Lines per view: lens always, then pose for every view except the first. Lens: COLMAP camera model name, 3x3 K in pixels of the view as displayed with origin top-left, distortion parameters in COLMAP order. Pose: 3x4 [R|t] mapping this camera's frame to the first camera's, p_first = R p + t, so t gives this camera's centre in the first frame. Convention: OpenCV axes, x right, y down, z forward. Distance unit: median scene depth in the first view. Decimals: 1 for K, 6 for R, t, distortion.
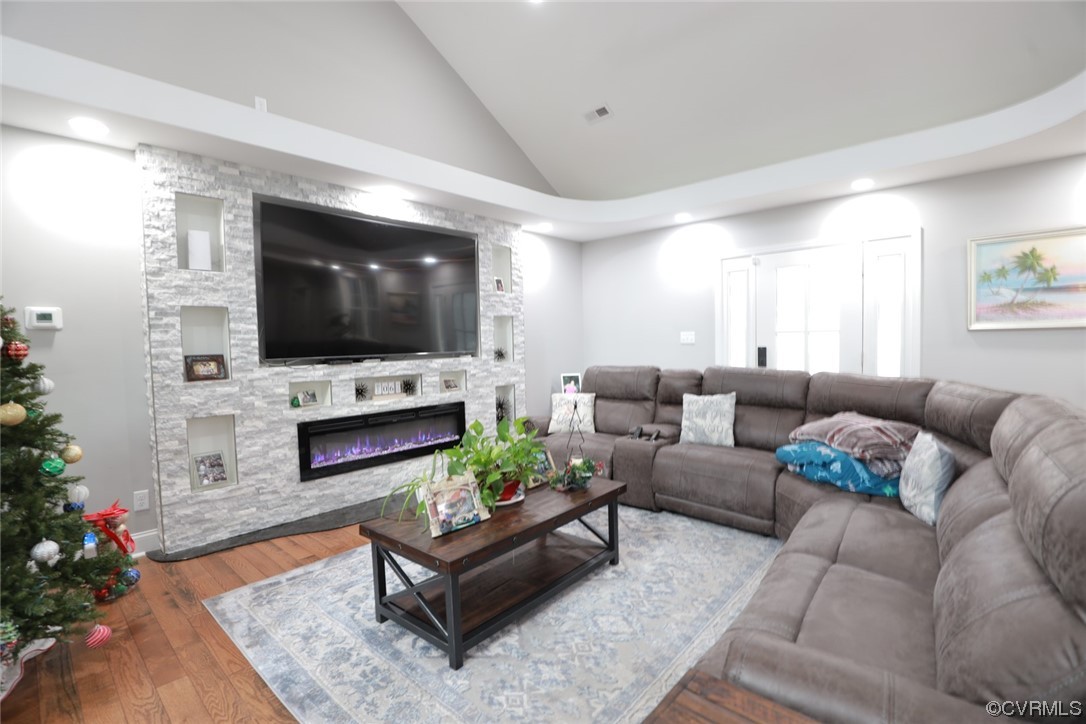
lens RADIAL K [[497.5, 0, 544.8], [0, 497.5, 365.7], [0, 0, 1]] dist [-0.038406, 0.008429]
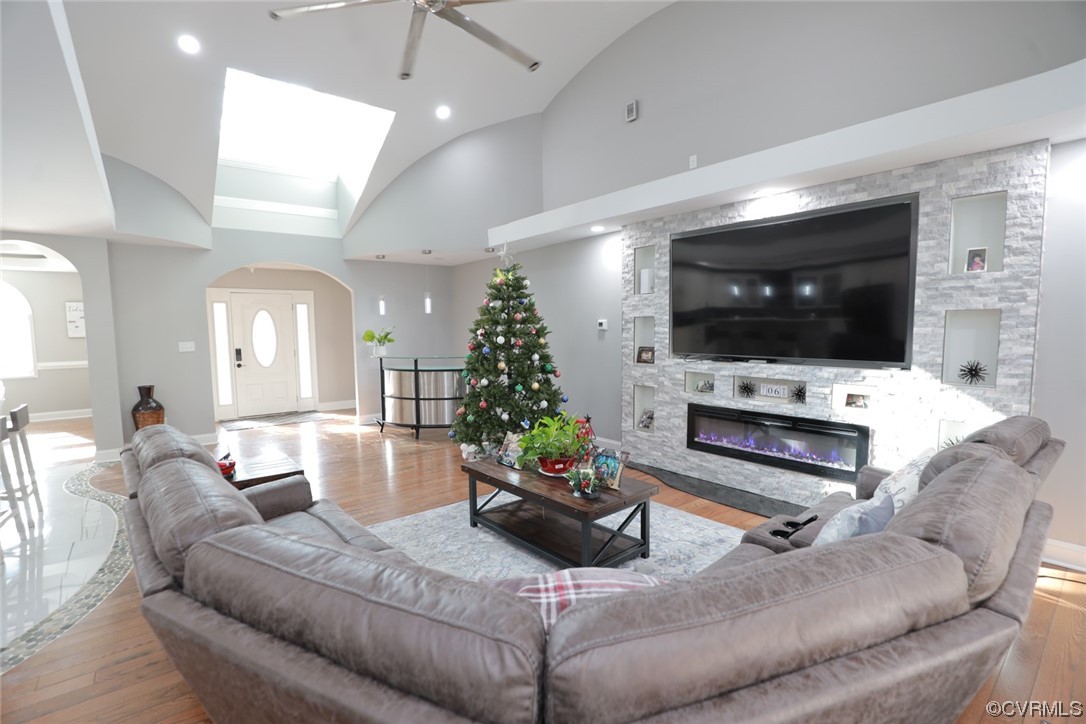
lens RADIAL K [[497.5, 0, 545.4], [0, 497.5, 371.6], [0, 0, 1]] dist [-0.038406, 0.008429]
pose [[-0.149858, 0.111891, -0.982356, 0.881512], [-0.038201, 0.992179, 0.118838, -0.113587], [0.987969, 0.055336, -0.144411, 0.850974]]
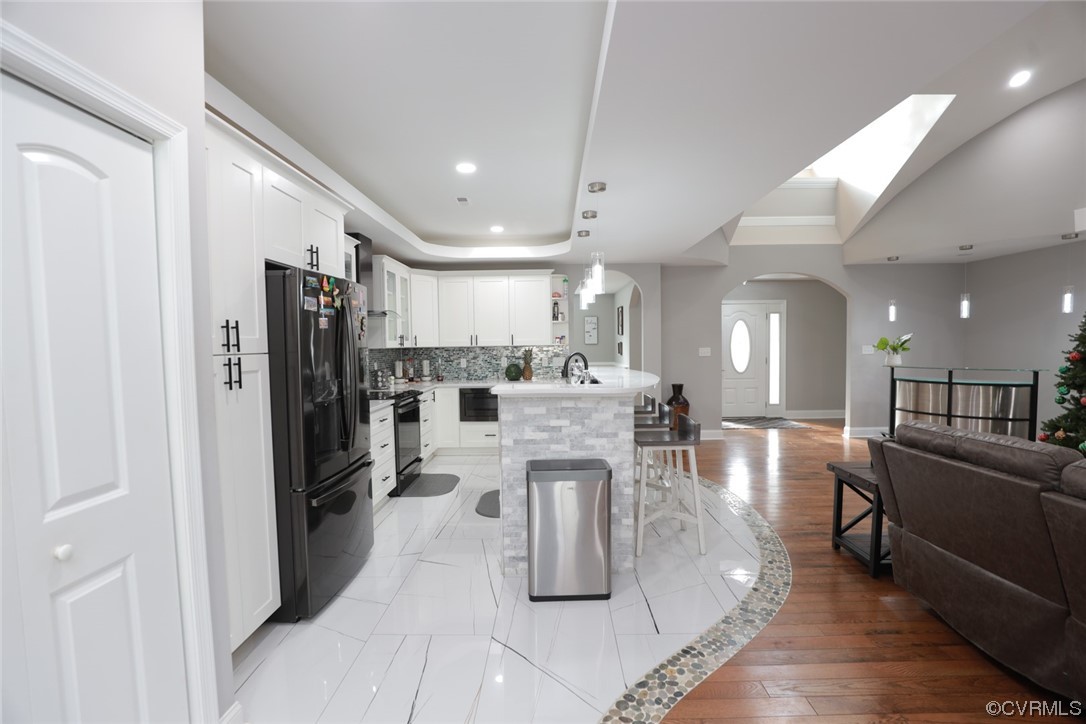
lens RADIAL K [[497.5, 0, 545.9], [0, 497.5, 366.3], [0, 0, 1]] dist [-0.038406, 0.008429]
pose [[-0.752537, 0.064382, -0.655395, 1.179330], [-0.003861, 0.994761, 0.102152, -0.090421], [0.658538, 0.079404, -0.748346, 0.408764]]
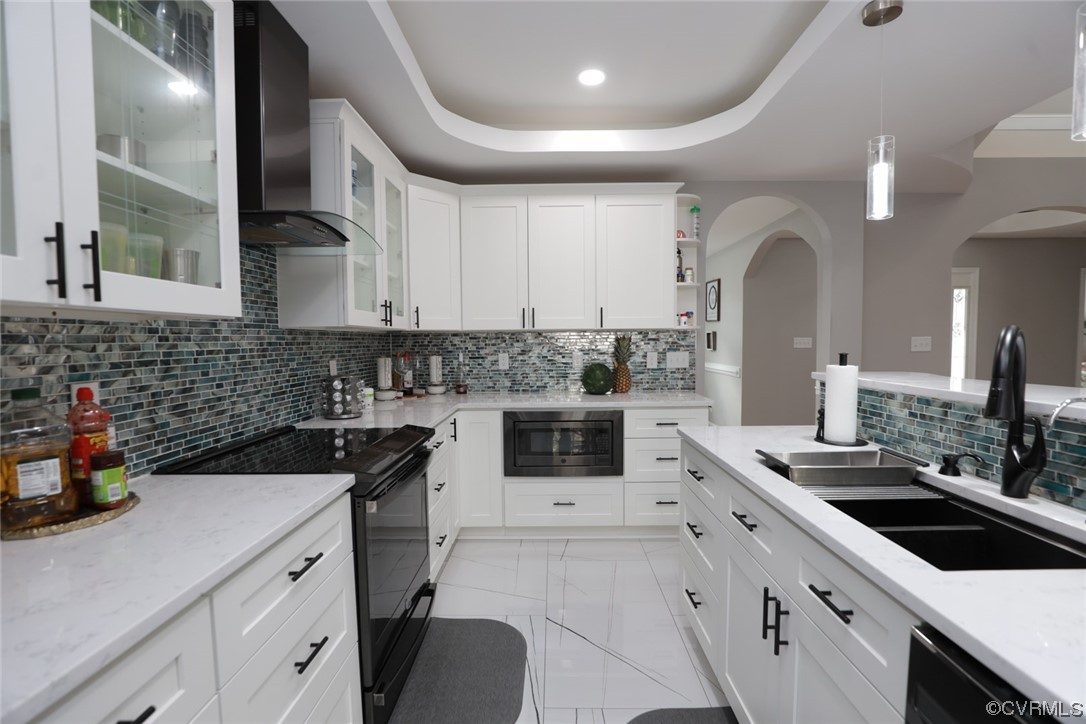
lens RADIAL K [[497.5, 0, 546.7], [0, 497.5, 371.3], [0, 0, 1]] dist [-0.038406, 0.008429]
pose [[-0.751278, 0.070909, -0.656165, 0.766841], [-0.008264, 0.993123, 0.116785, -0.004871], [0.659934, 0.093161, -0.745526, -0.427964]]
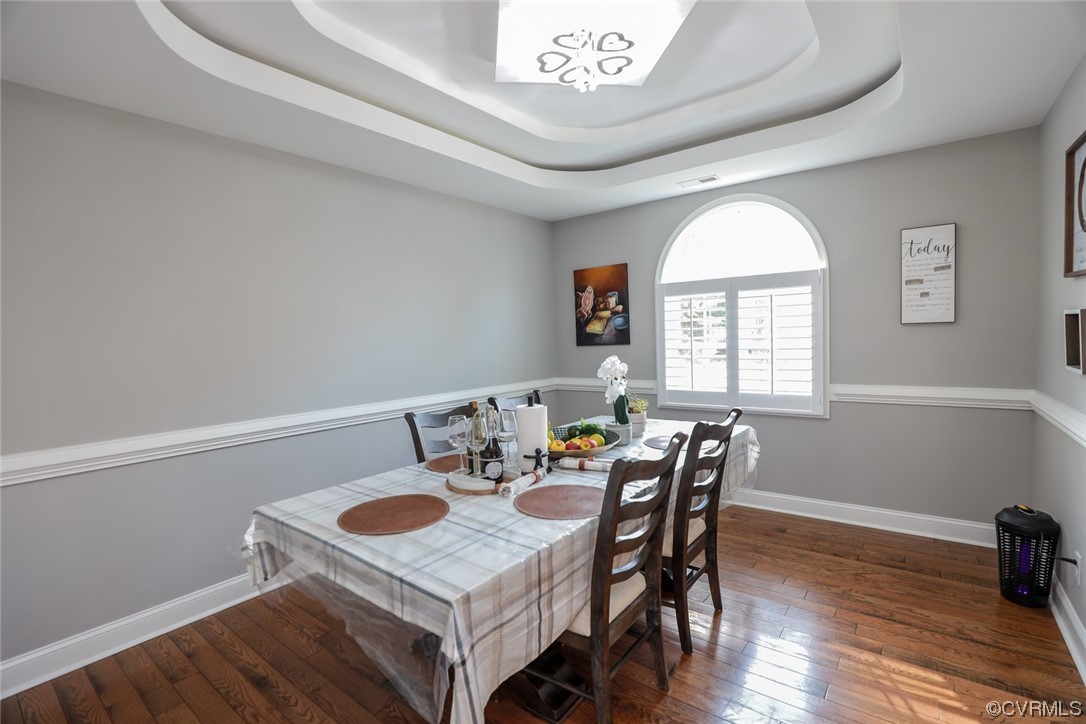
lens RADIAL K [[497.5, 0, 540.1], [0, 497.5, 359.6], [0, 0, 1]] dist [-0.038406, 0.008429]
pose [[-0.996121, 0.057664, -0.066467, -0.397166], [0.050757, 0.993562, 0.101283, 0.033467], [0.071880, 0.097517, -0.992635, -0.981892]]
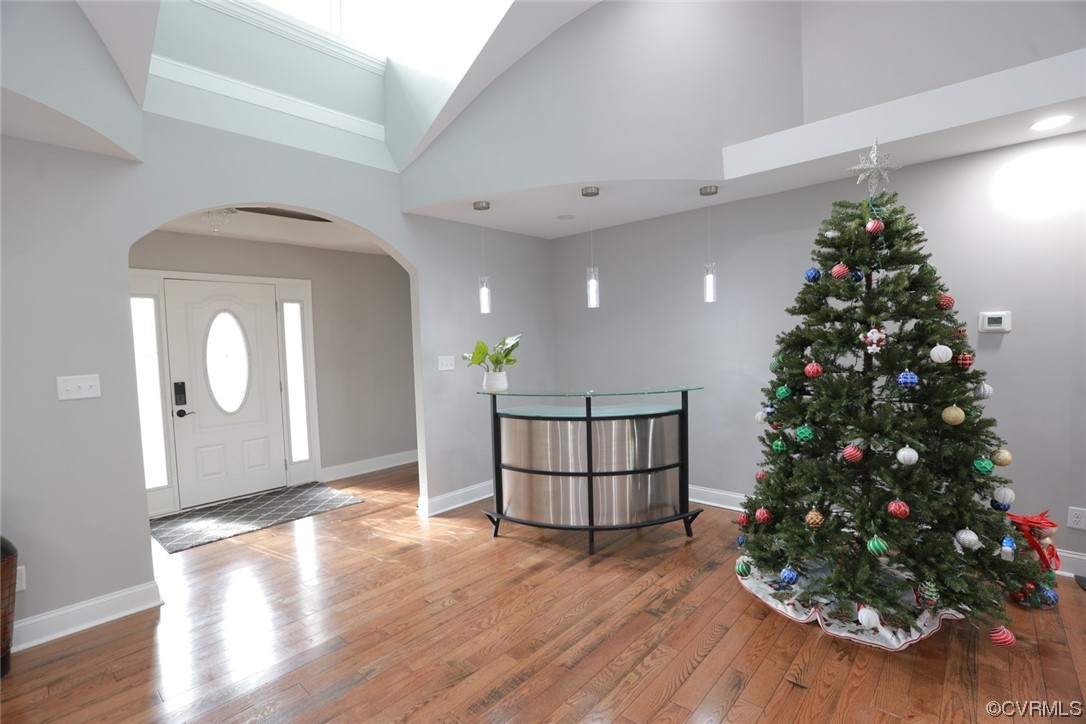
lens RADIAL K [[497.5, 0, 542.8], [0, 497.5, 367.9], [0, 0, 1]] dist [-0.038406, 0.008429]
pose [[0.000079, 0.077223, -0.997014, 0.039099], [-0.023653, 0.996735, 0.077199, -0.043667], [0.999720, 0.023577, 0.001905, -0.009931]]
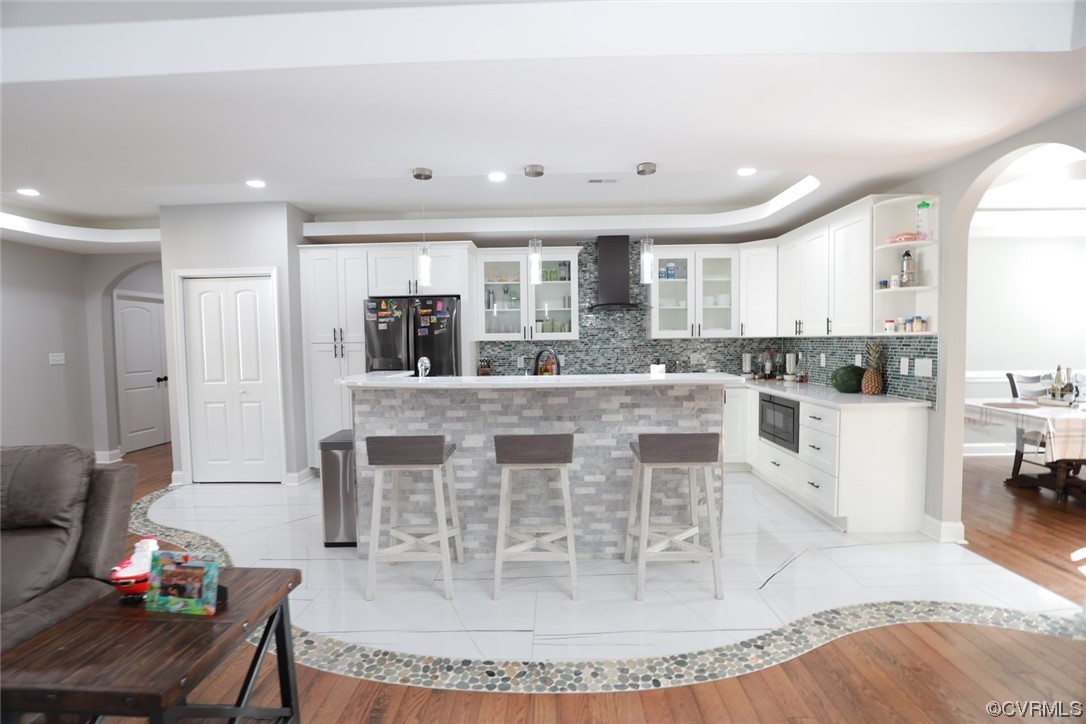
lens RADIAL K [[497.5, 0, 542.4], [0, 497.5, 366.6], [0, 0, 1]] dist [-0.038406, 0.008429]
pose [[-0.650549, -0.006867, 0.759433, -0.428989], [0.069812, 0.995185, 0.068802, -0.029222], [-0.756249, 0.097777, -0.646937, 0.178780]]
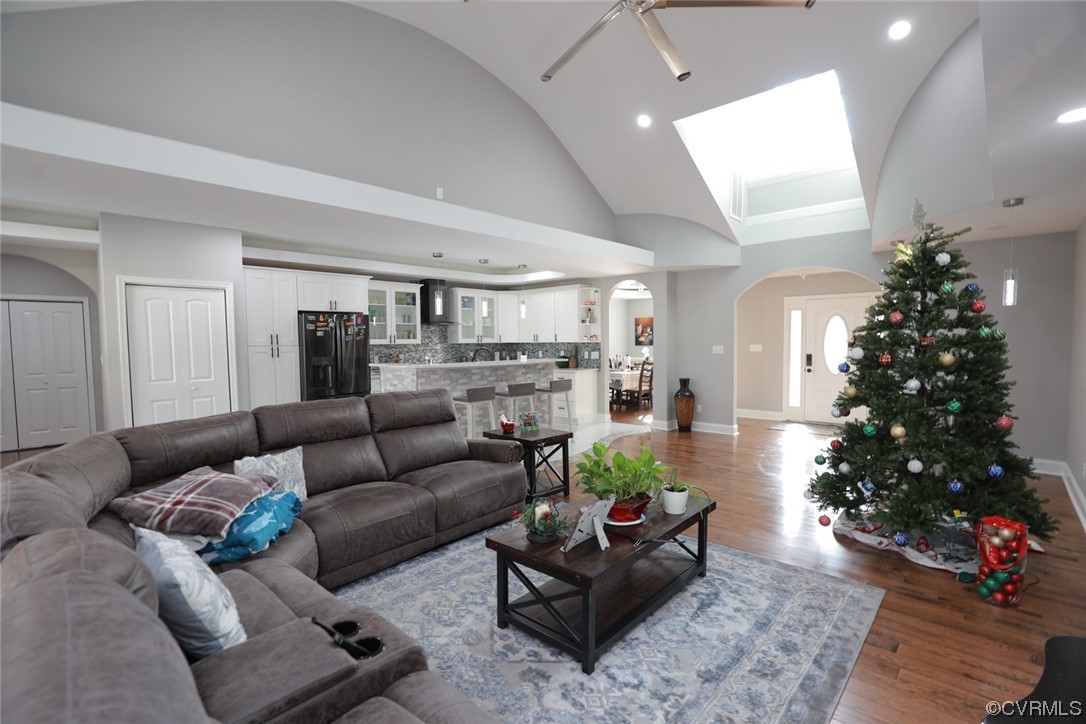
lens RADIAL K [[497.5, 0, 543.2], [0, 497.5, 371.1], [0, 0, 1]] dist [-0.038406, 0.008429]
pose [[-0.999223, 0.030367, 0.025139, 0.026692], [0.033043, 0.992937, 0.113949, -0.123016], [-0.021501, 0.114691, -0.993169, 1.496220]]
